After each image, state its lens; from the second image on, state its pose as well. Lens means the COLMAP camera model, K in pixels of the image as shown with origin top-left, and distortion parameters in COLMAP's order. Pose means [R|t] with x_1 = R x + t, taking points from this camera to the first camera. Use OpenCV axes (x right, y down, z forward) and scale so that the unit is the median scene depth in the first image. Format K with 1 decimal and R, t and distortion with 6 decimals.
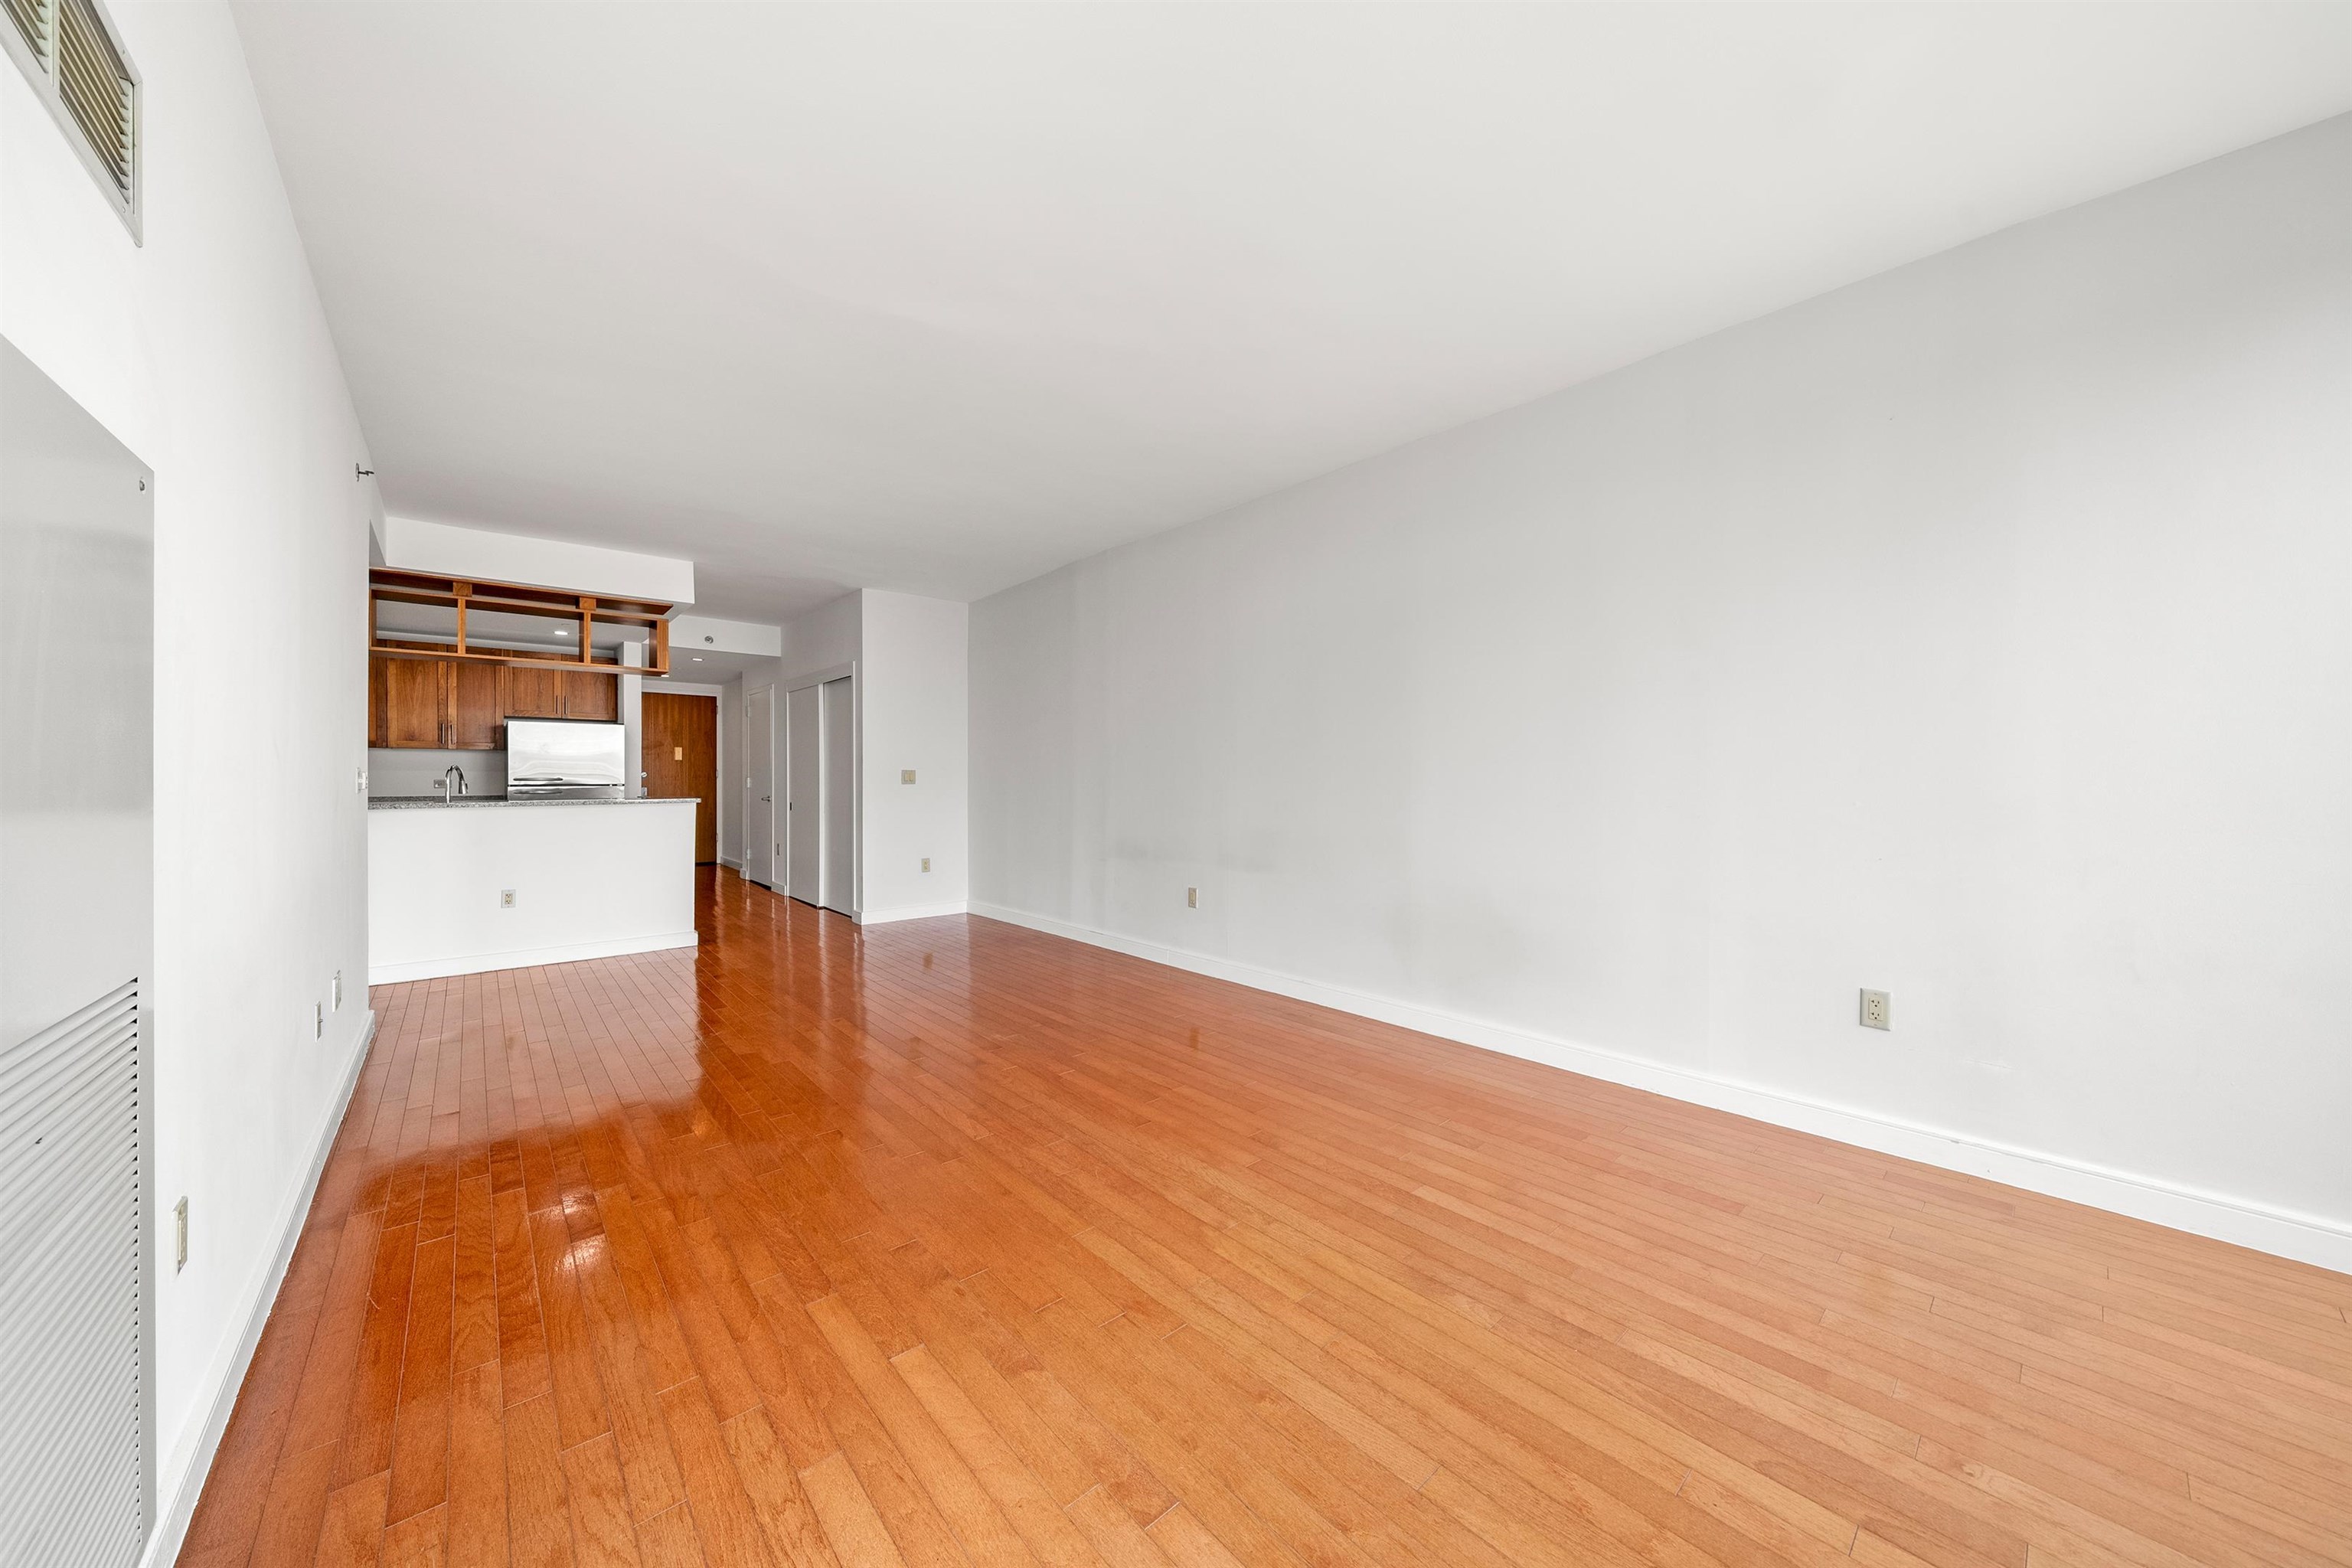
lens RADIAL K [[810.6, 0, 1161.9], [0, 810.6, 775.1], [0, 0, 1]] dist [-0.000924, -0.000024]
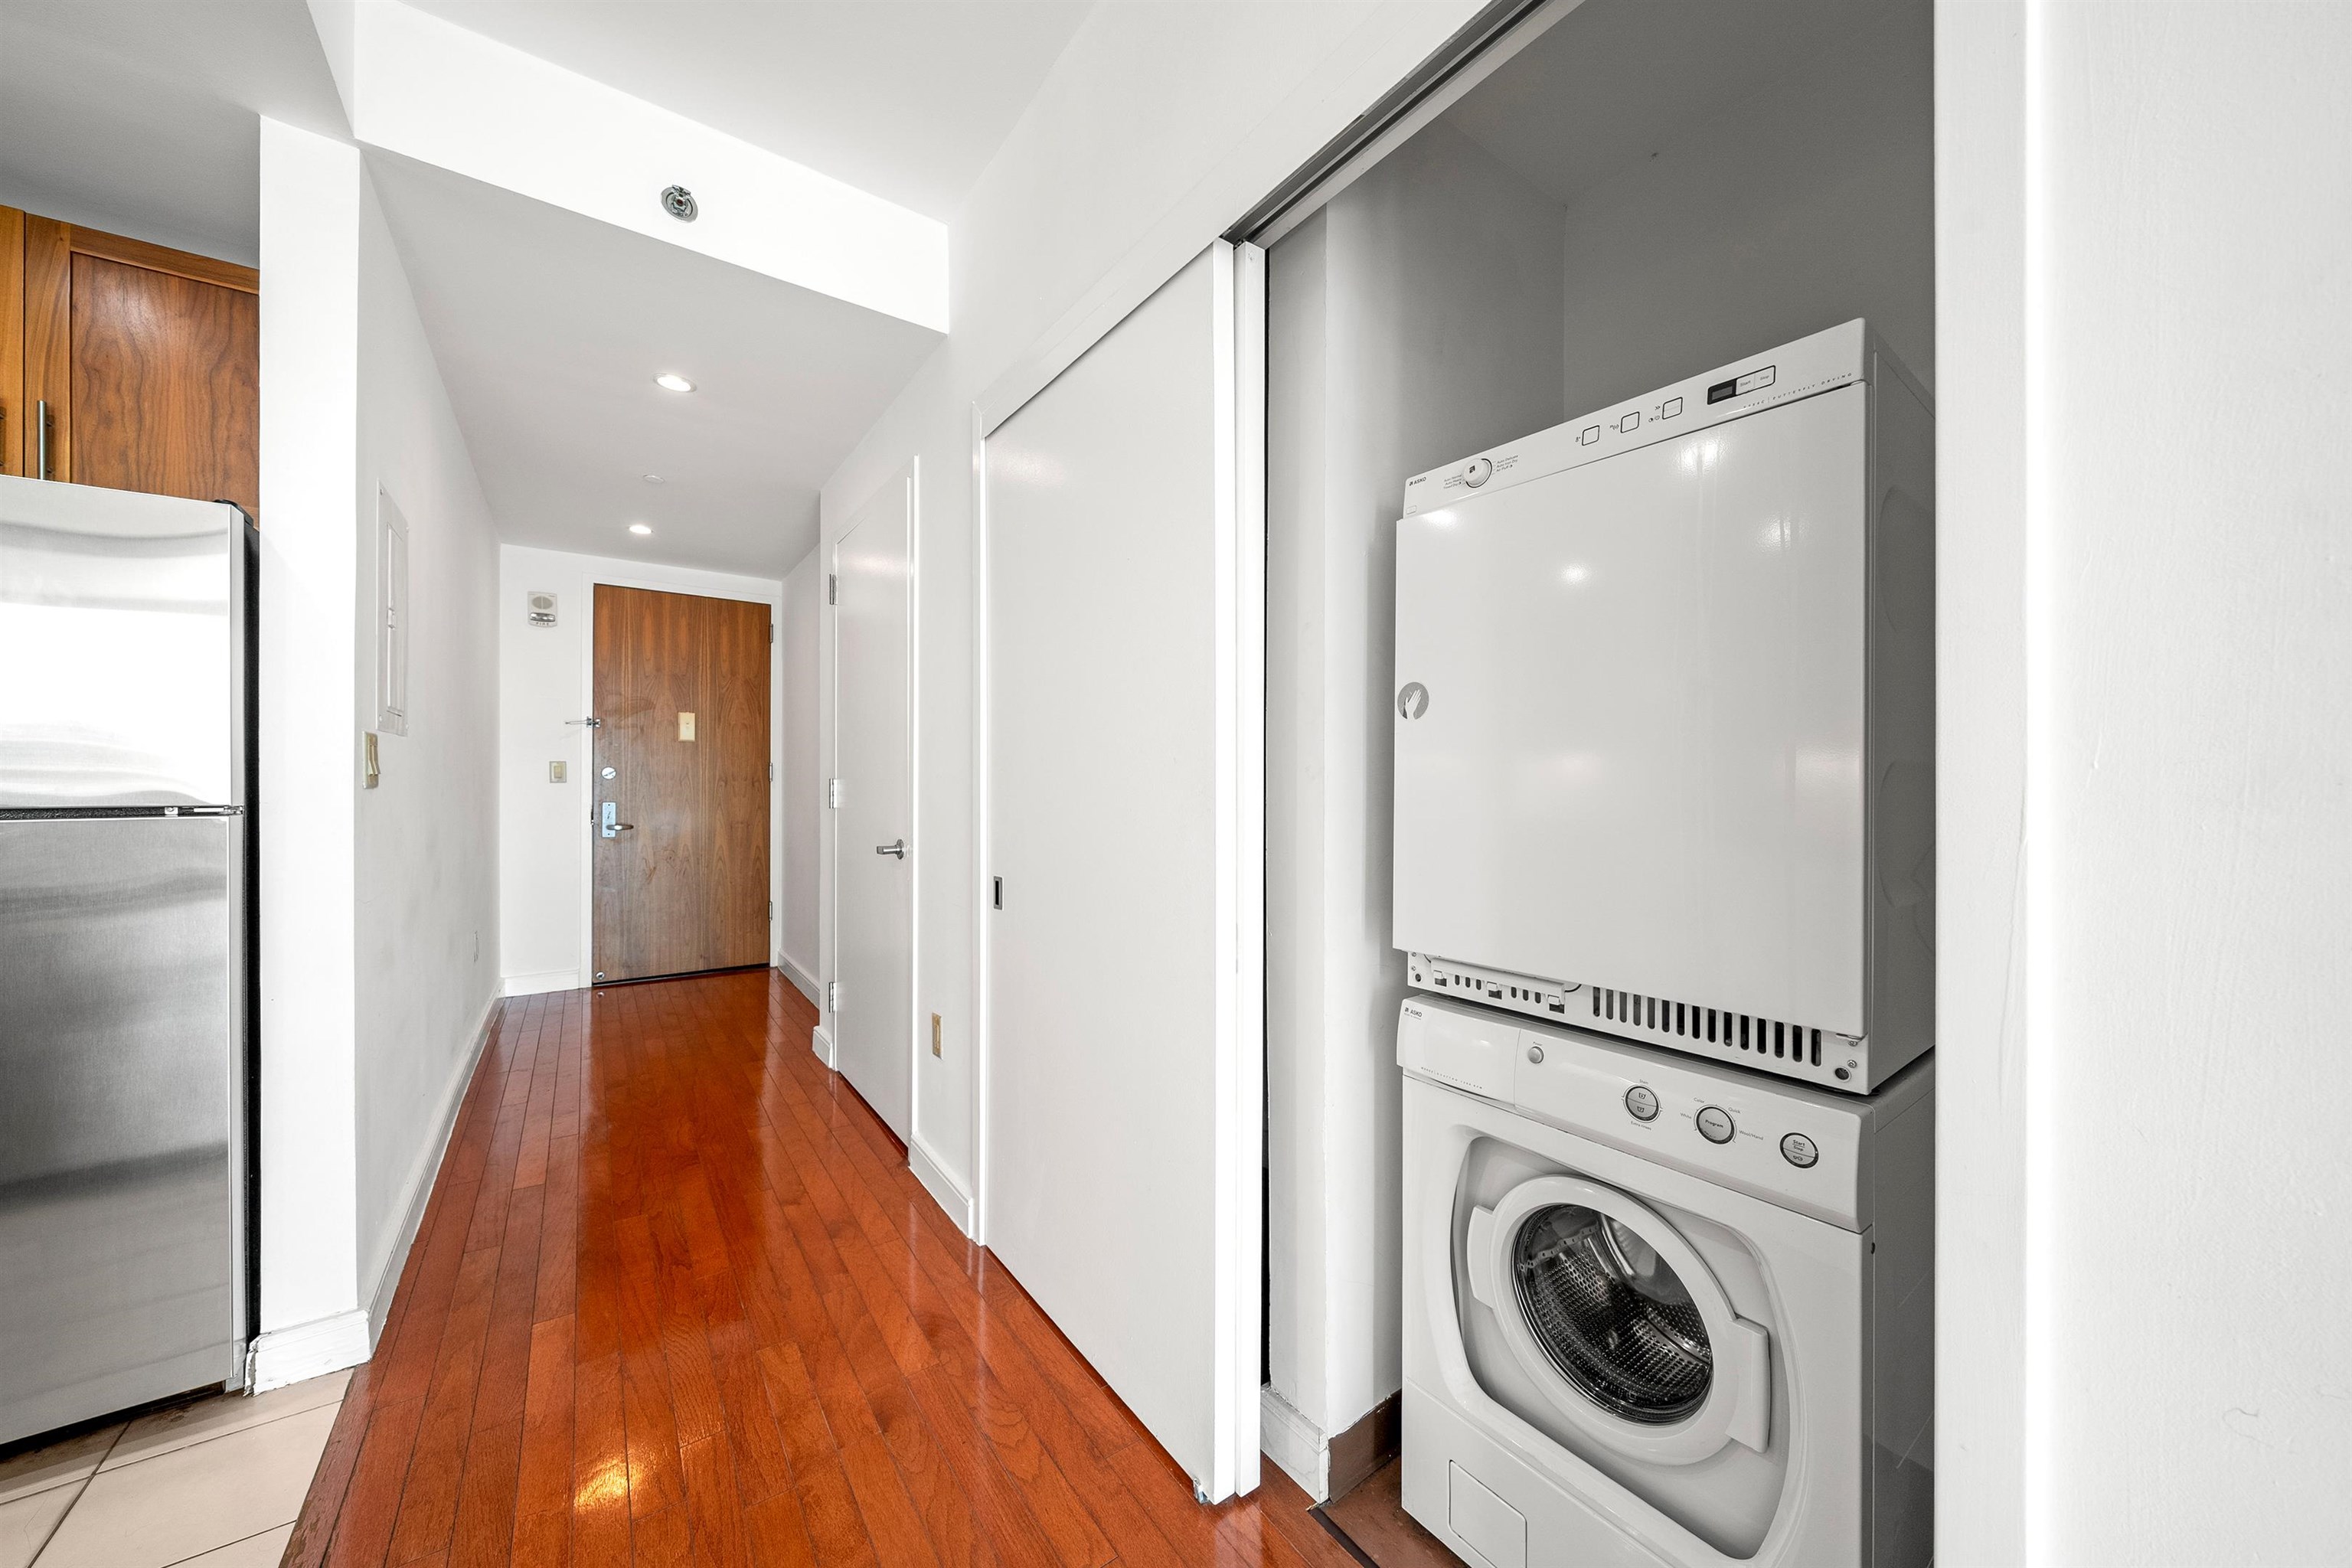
lens RADIAL K [[831.0, 0, 1175.6], [0, 831.0, 778.7], [0, 0, 1]] dist [-0.001722, -0.000305]
pose [[0.996037, 0.001416, -0.088927, -0.546596], [-0.001612, 0.999996, -0.002129, 0.005416], [0.088923, 0.002264, 0.996036, 1.080397]]
